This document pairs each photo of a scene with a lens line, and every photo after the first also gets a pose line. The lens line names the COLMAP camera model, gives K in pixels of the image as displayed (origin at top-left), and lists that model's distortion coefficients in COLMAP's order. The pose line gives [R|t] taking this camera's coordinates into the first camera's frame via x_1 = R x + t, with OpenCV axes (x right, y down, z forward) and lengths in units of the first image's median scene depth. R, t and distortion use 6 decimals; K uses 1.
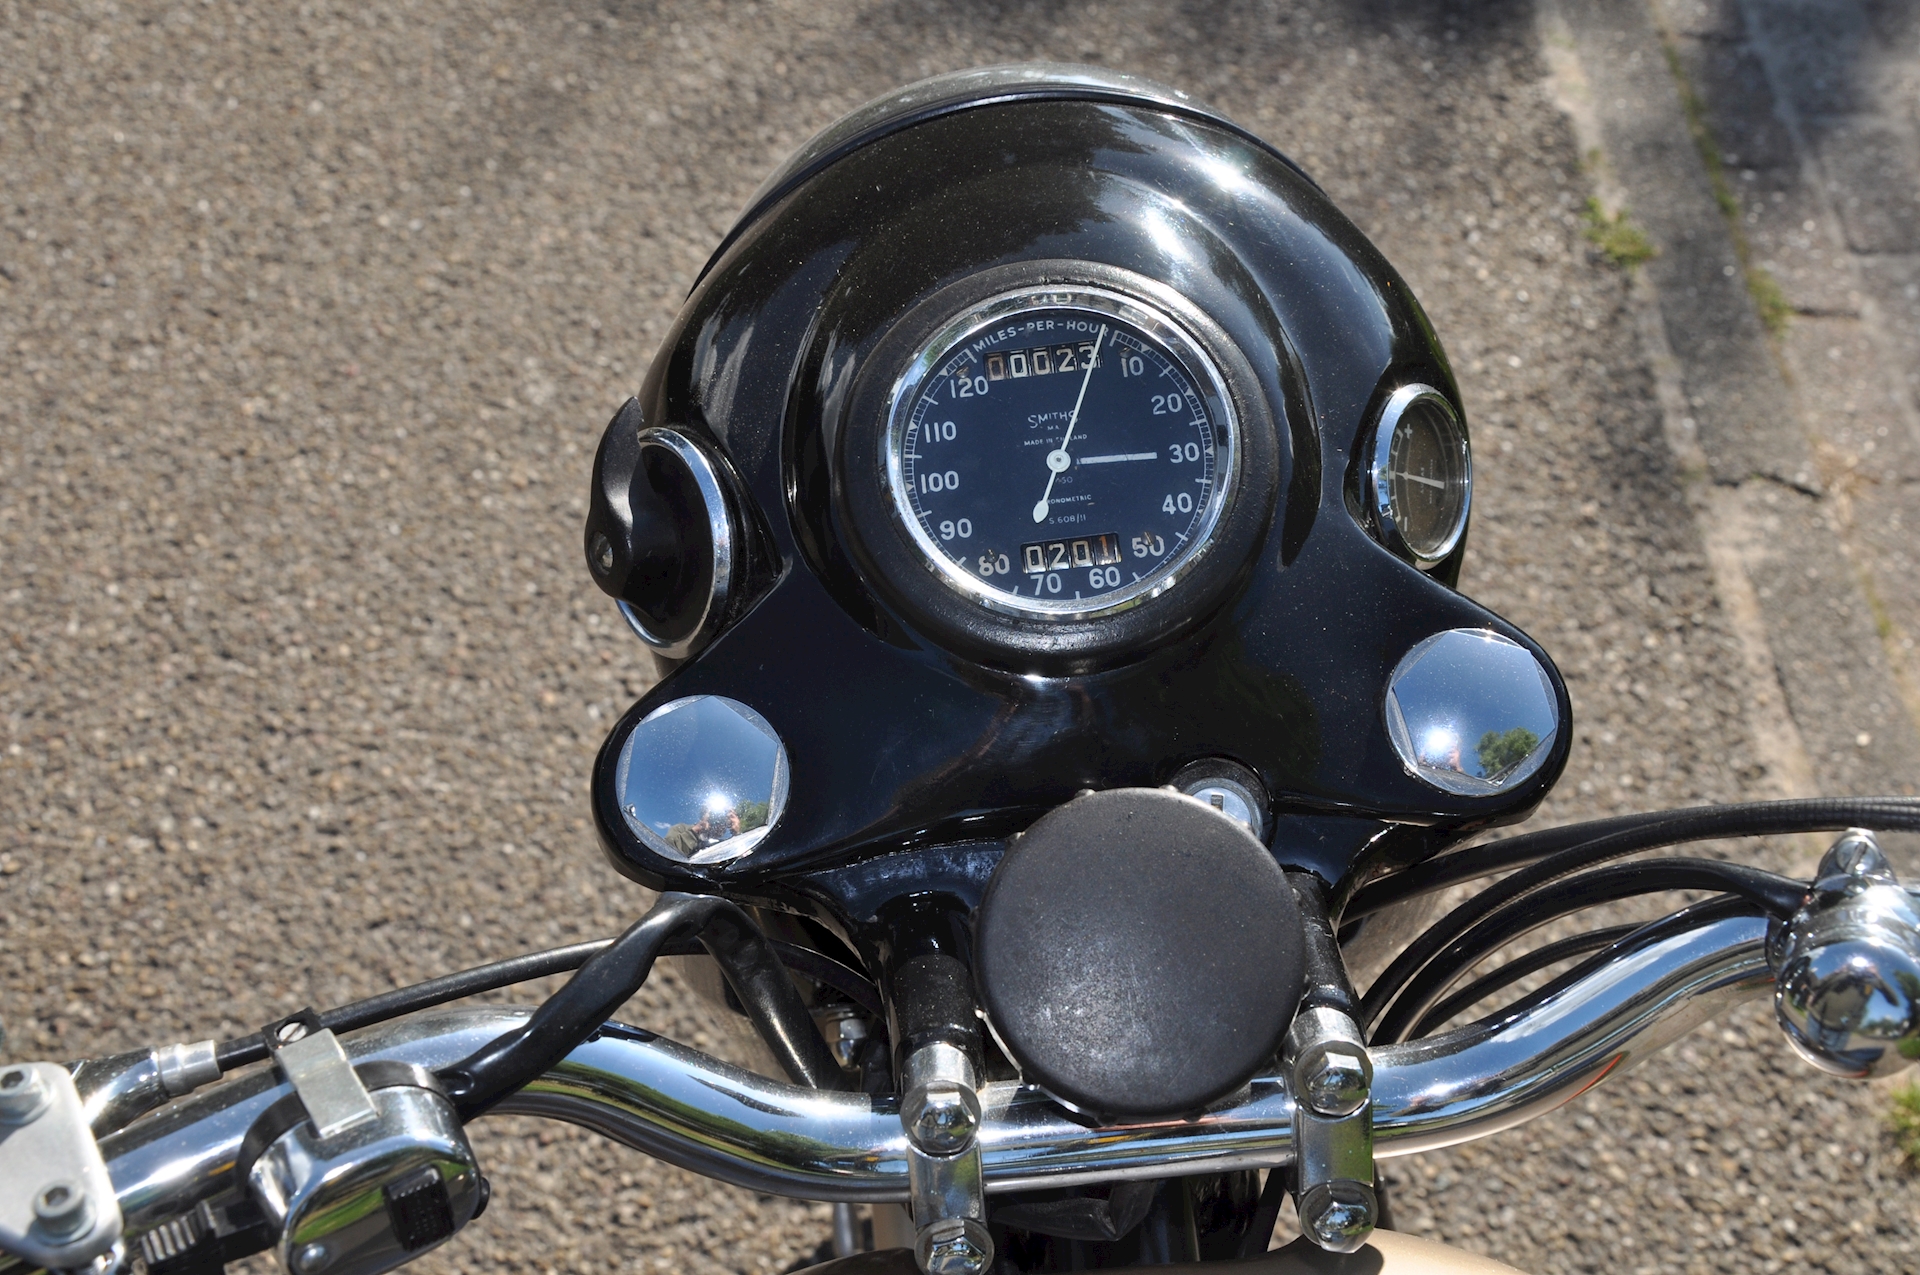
lens RADIAL K [[2588.6, 0, 960.0], [0, 2588.6, 637.5], [0, 0, 1]] dist [0.068235, 0.392004]
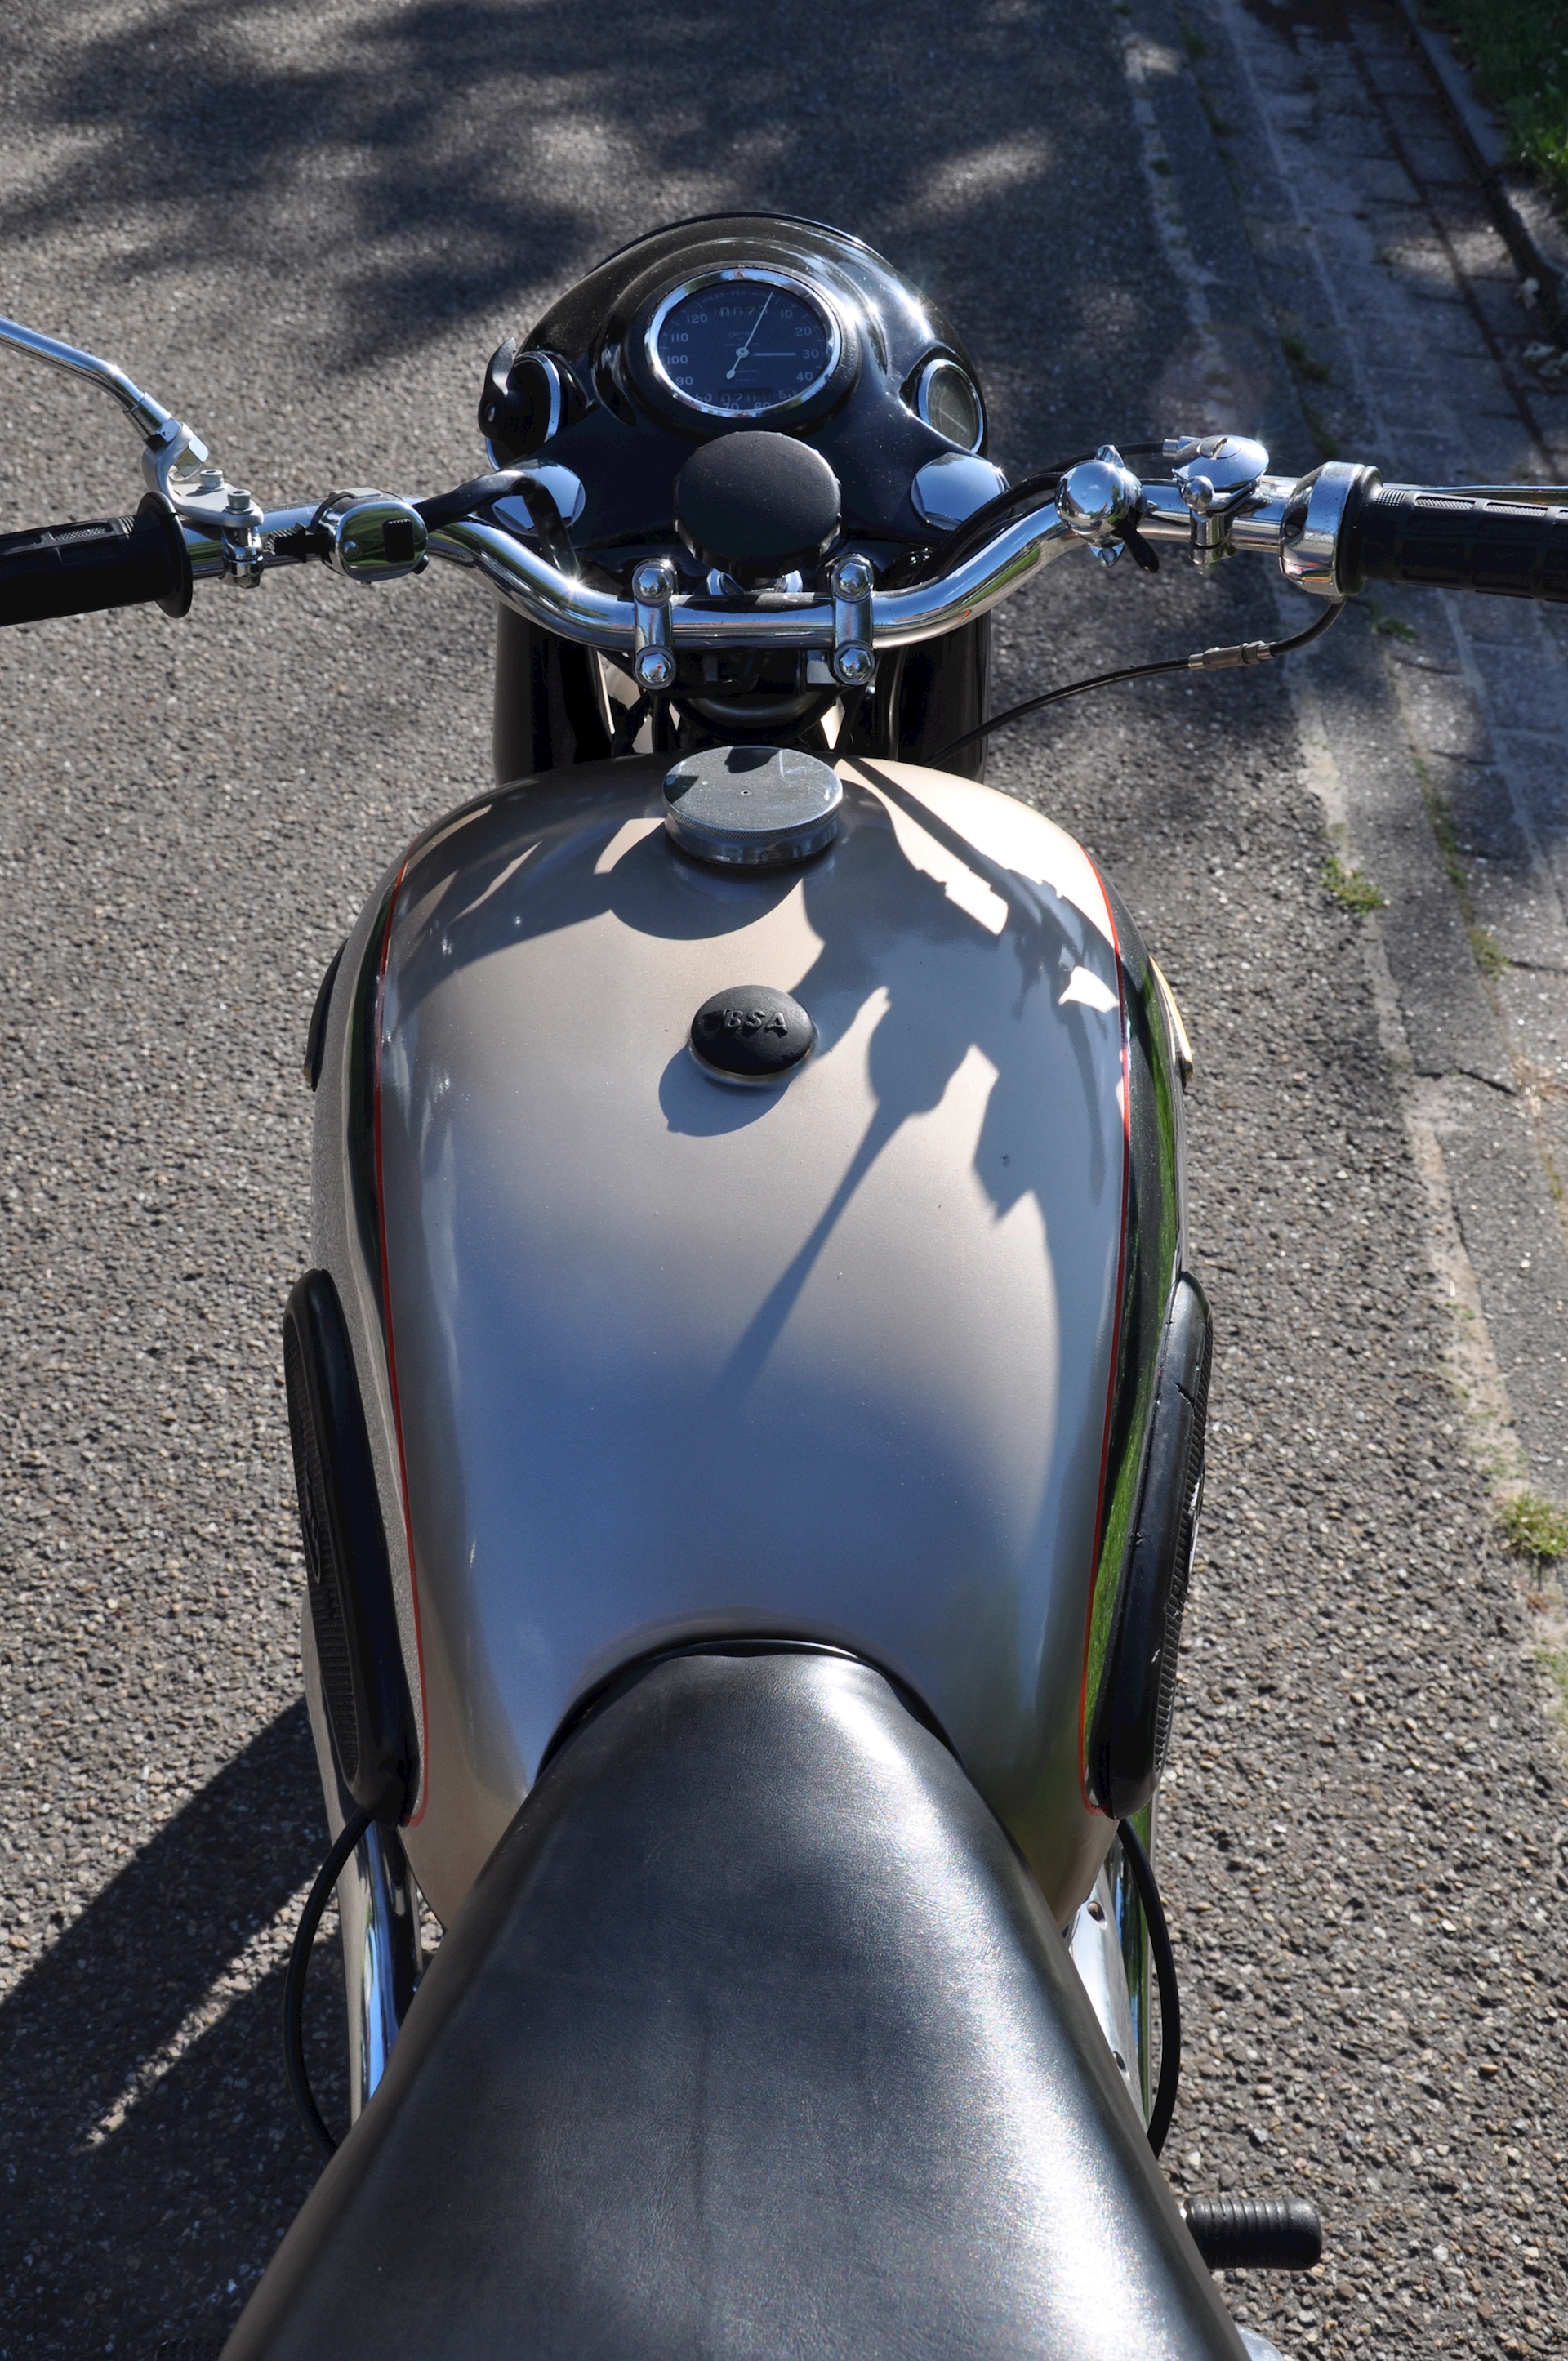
lens RADIAL K [[3183.2, 0, 784.0], [0, 3183.2, 1180.5], [0, 0, 1]] dist [0.068235, 0.392004]
pose [[0.998177, 0.060238, -0.003771, 0.031656], [-0.059818, 0.979018, -0.194794, 0.273766], [-0.008042, 0.194665, 0.980837, -0.320645]]
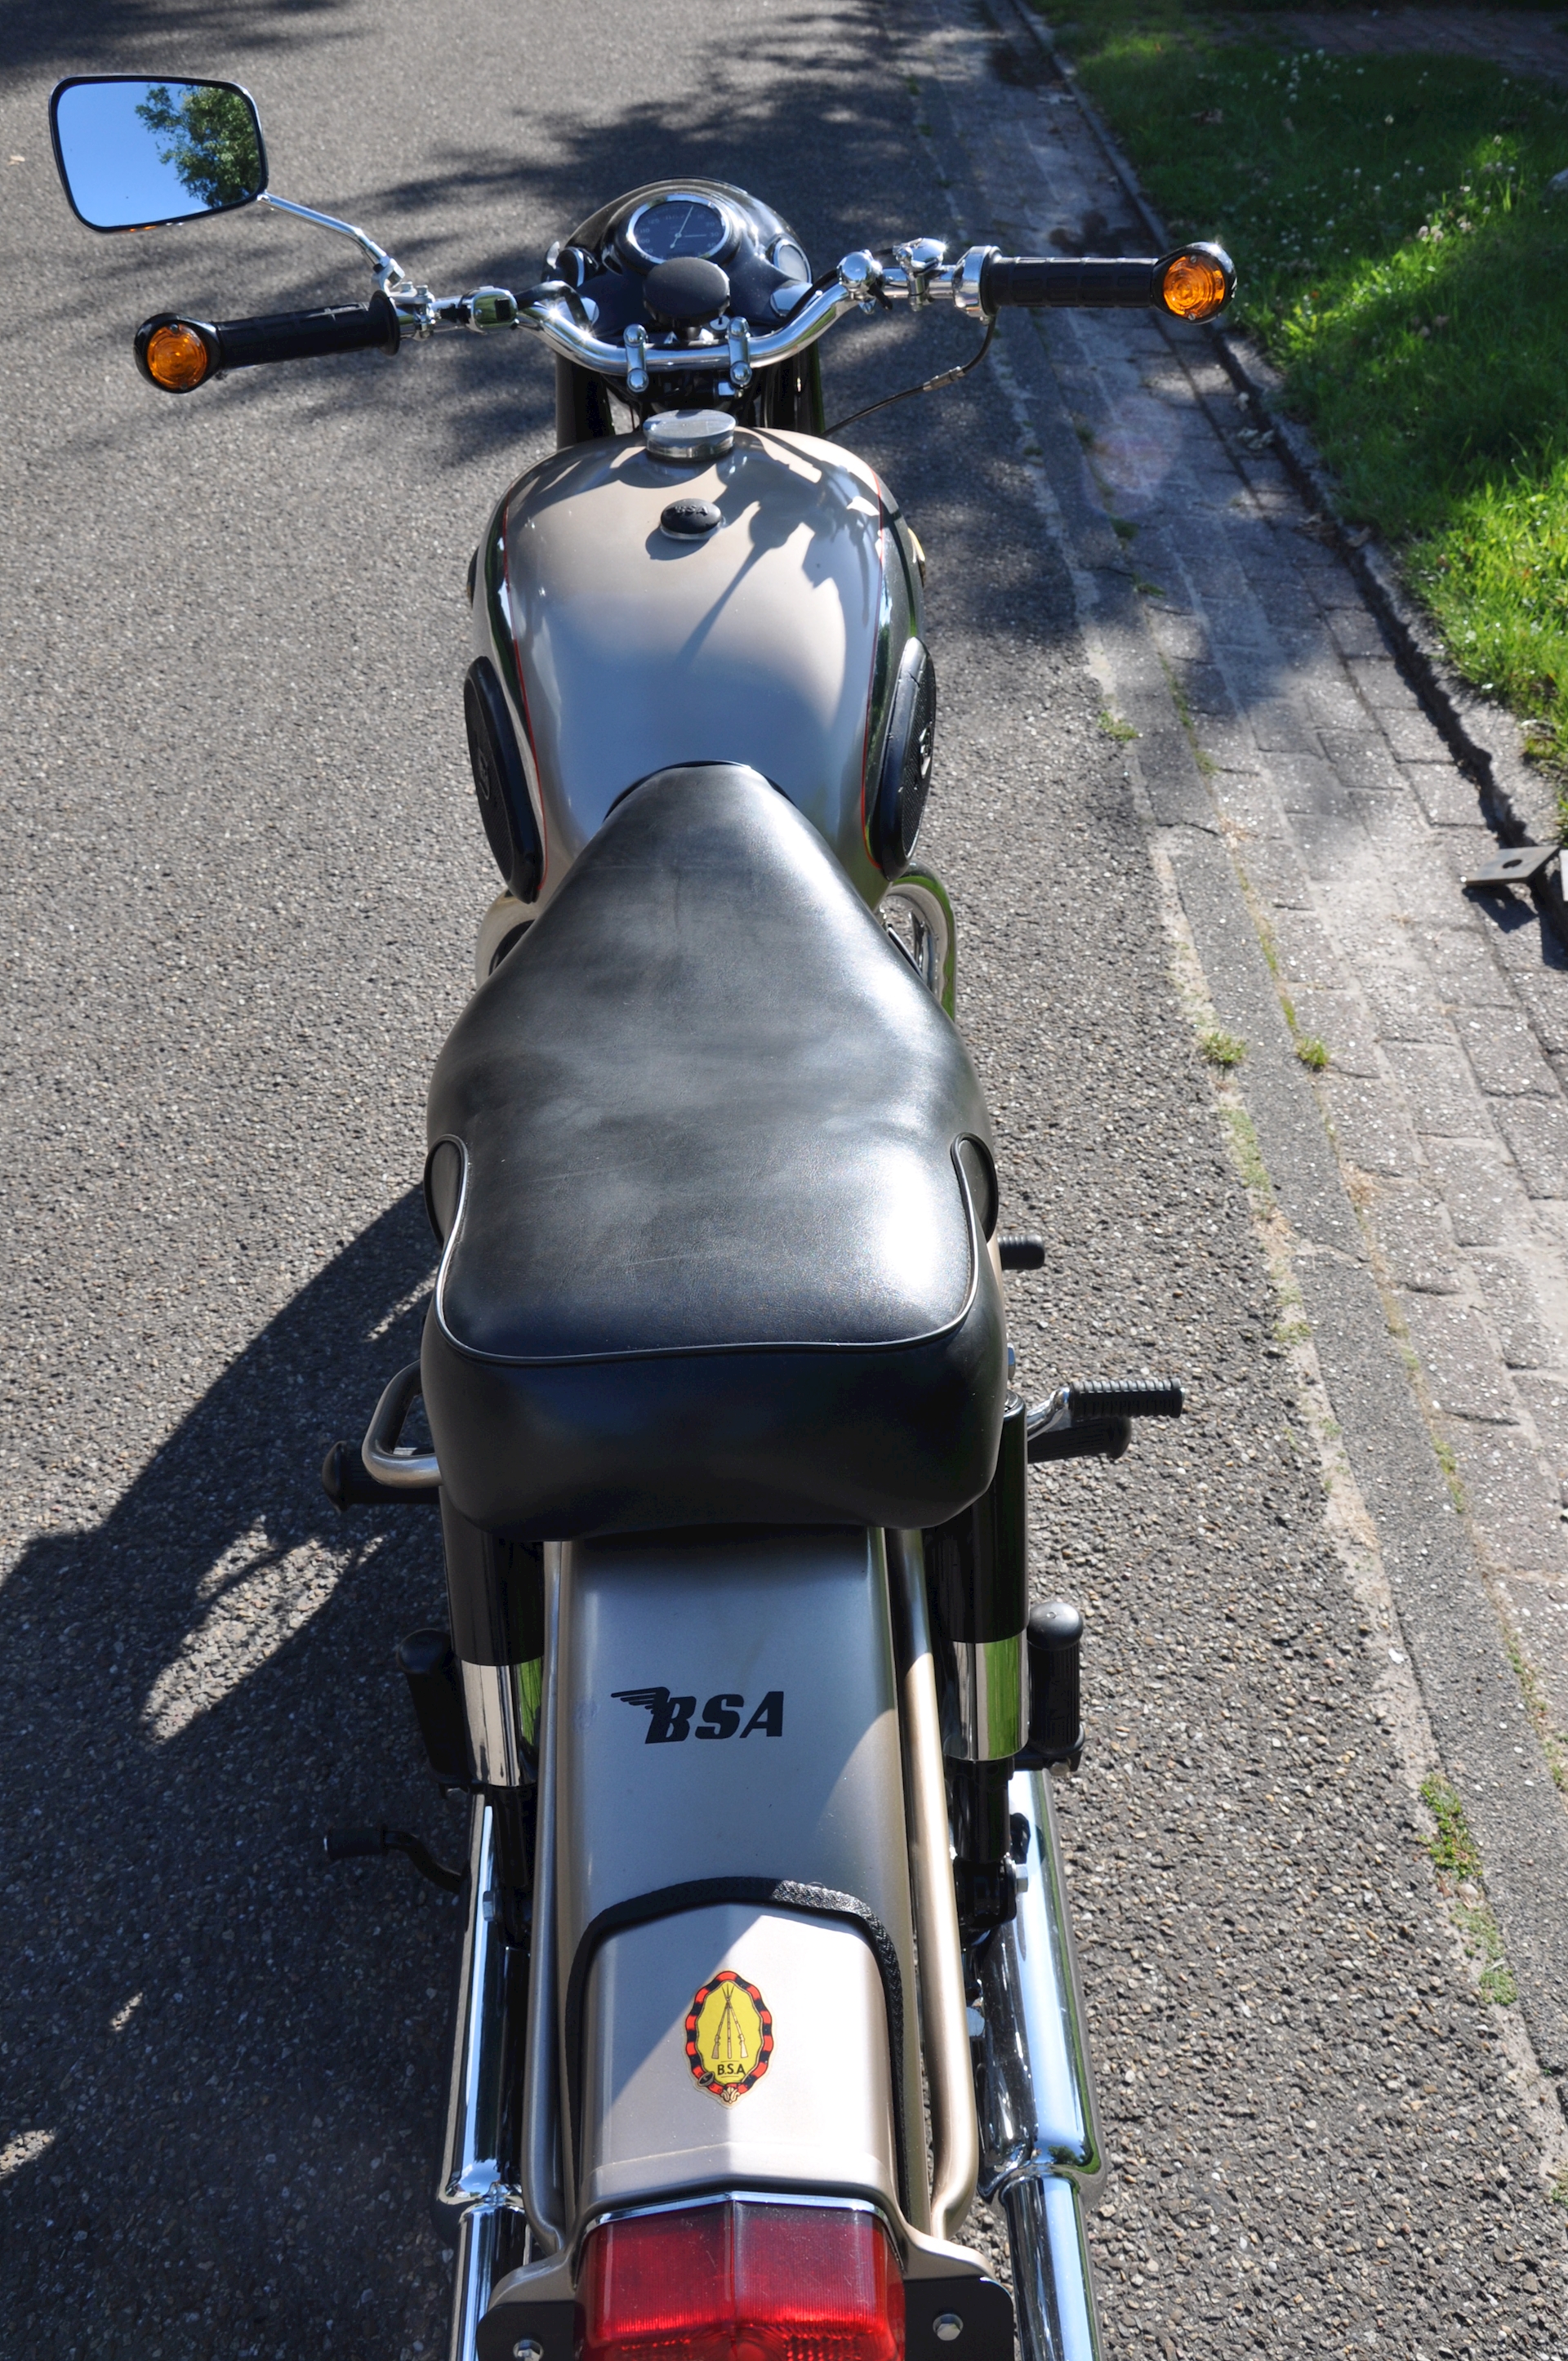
lens RADIAL K [[2444.2, 0, 784.0], [0, 2444.2, 1180.5], [0, 0, 1]] dist [-0.020483, 0.015034]
pose [[0.999872, 0.009629, -0.012792, 0.066998], [-0.012114, 0.977370, -0.211191, 0.537253], [0.010469, 0.211319, 0.977361, -0.555635]]
